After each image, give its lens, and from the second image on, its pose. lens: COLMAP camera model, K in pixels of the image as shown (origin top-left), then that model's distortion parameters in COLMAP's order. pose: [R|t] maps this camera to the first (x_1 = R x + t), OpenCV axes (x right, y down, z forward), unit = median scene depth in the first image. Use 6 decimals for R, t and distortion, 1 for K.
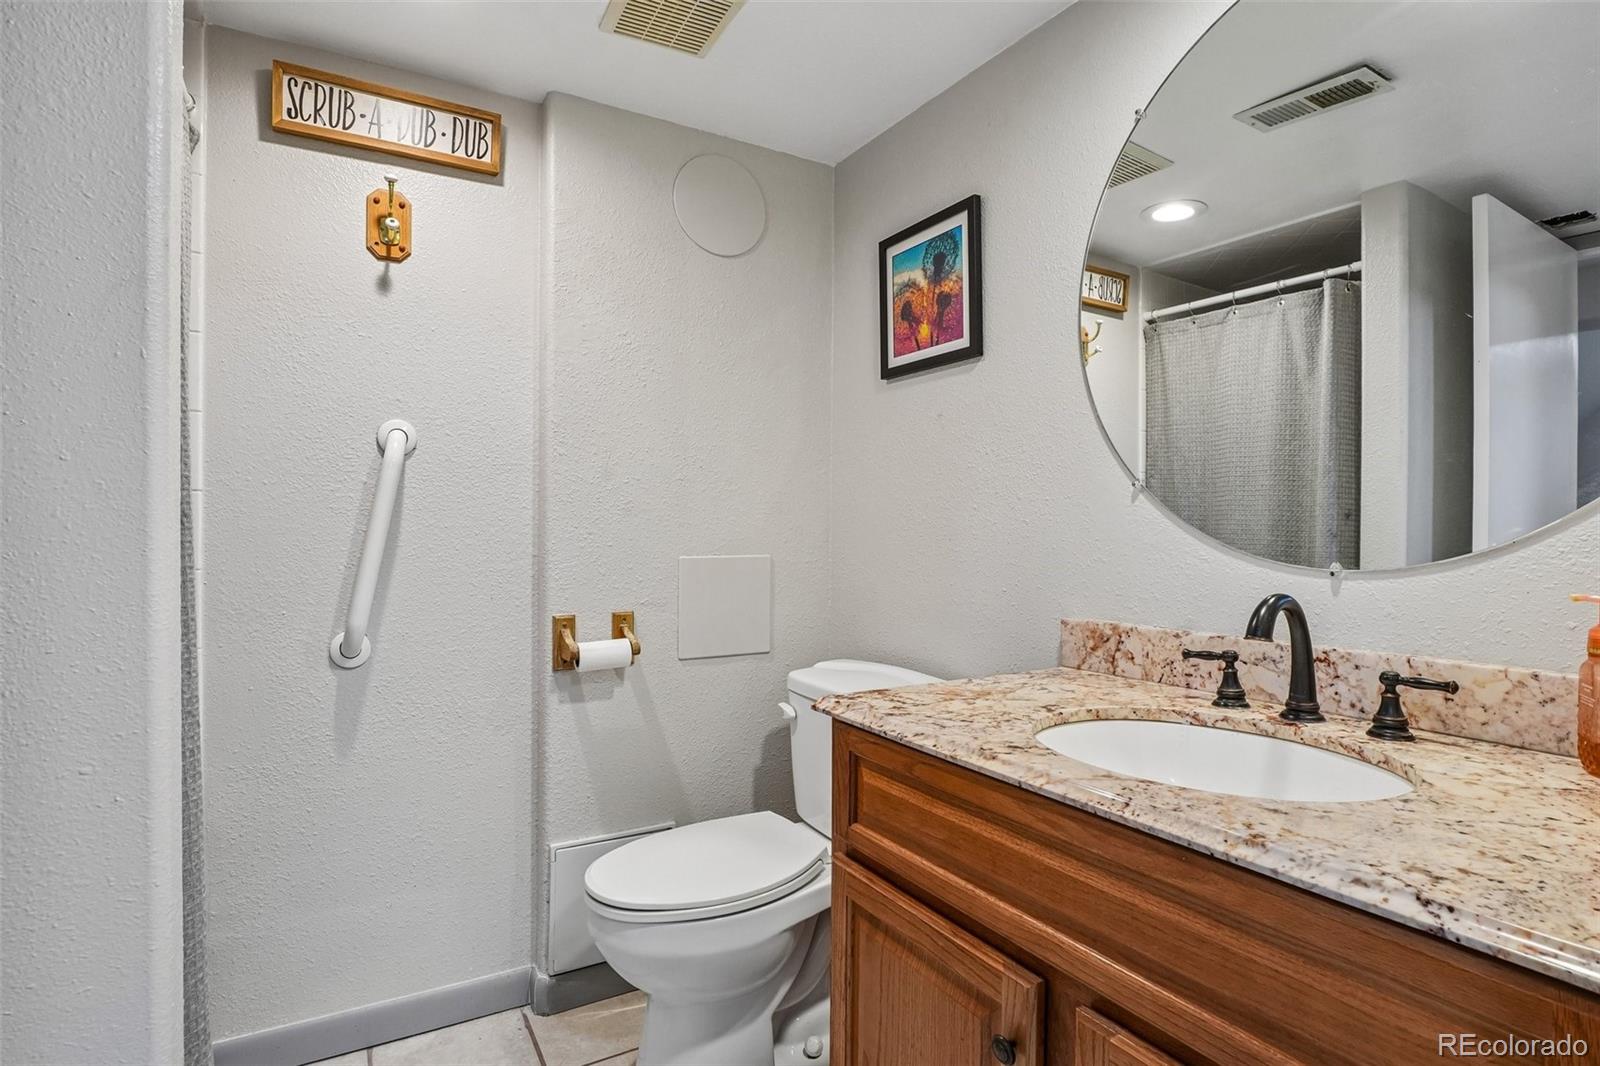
lens RADIAL K [[818.7, 0, 802.6], [0, 818.7, 529.3], [0, 0, 1]] dist [-0.013099, 0.001392]
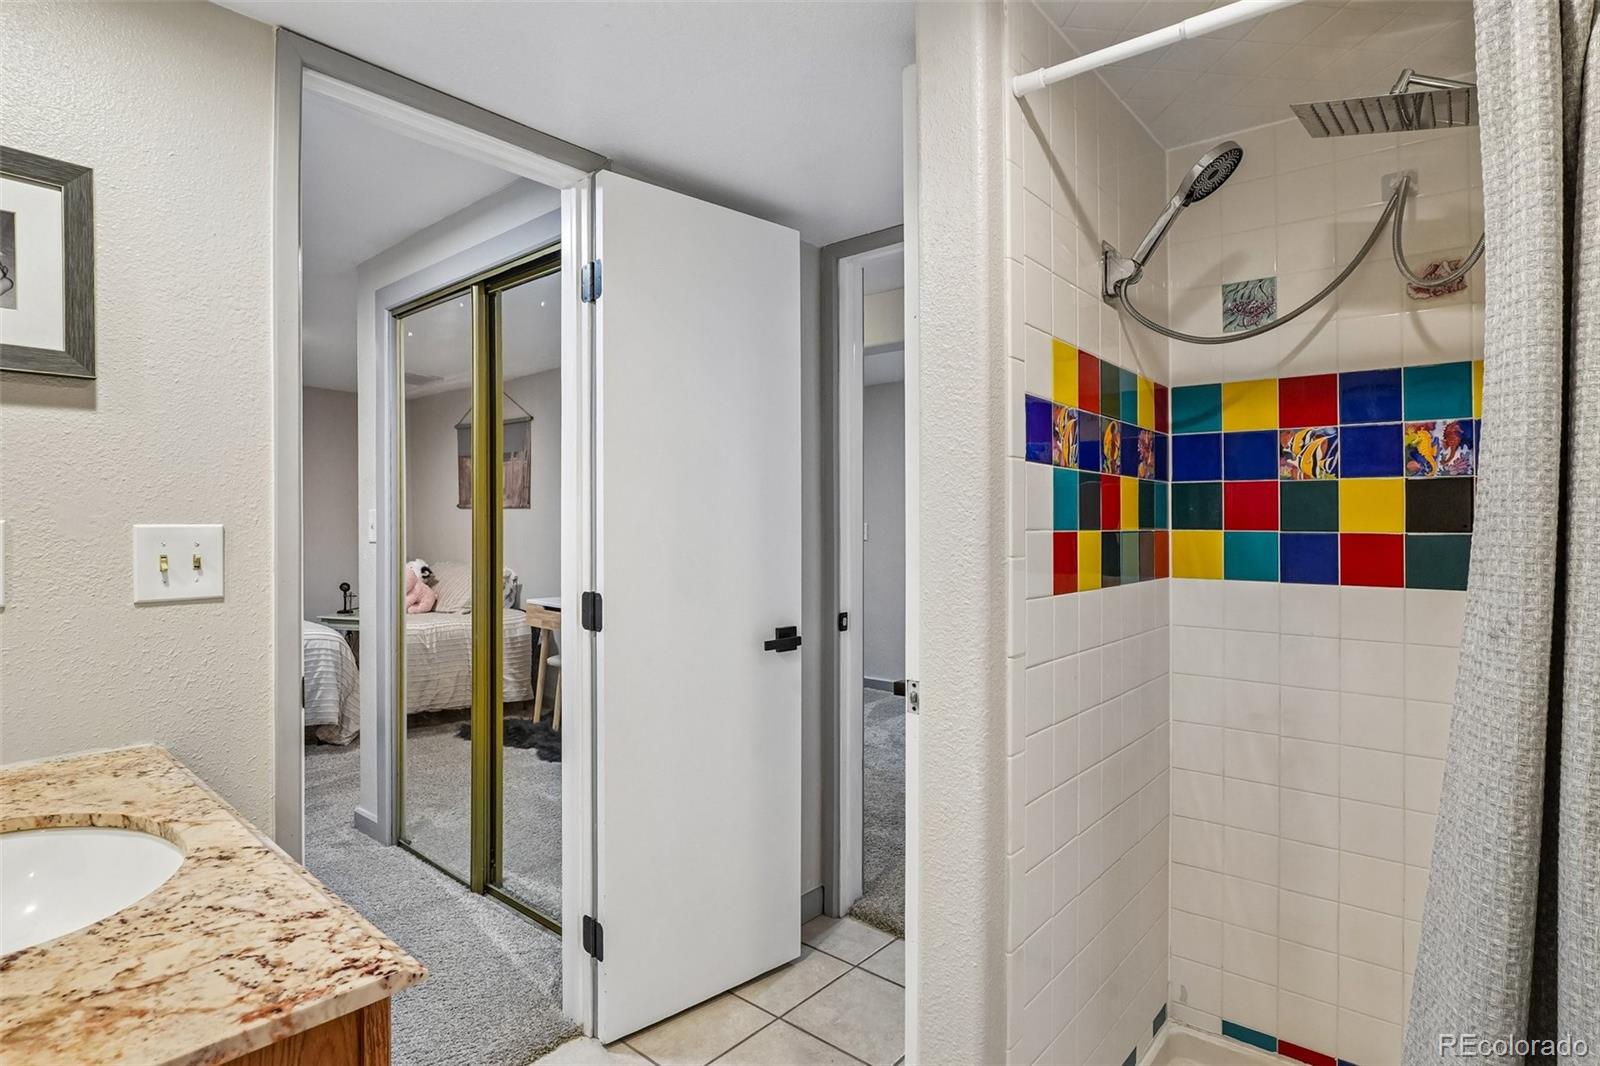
lens RADIAL K [[818.7, 0, 798.6], [0, 818.7, 528.5], [0, 0, 1]] dist [-0.013099, 0.001392]
pose [[-0.946883, -0.000682, -0.321577, -0.058043], [-0.001287, 0.999998, 0.001667, -0.107609], [0.321575, 0.001992, -0.946882, 2.106151]]
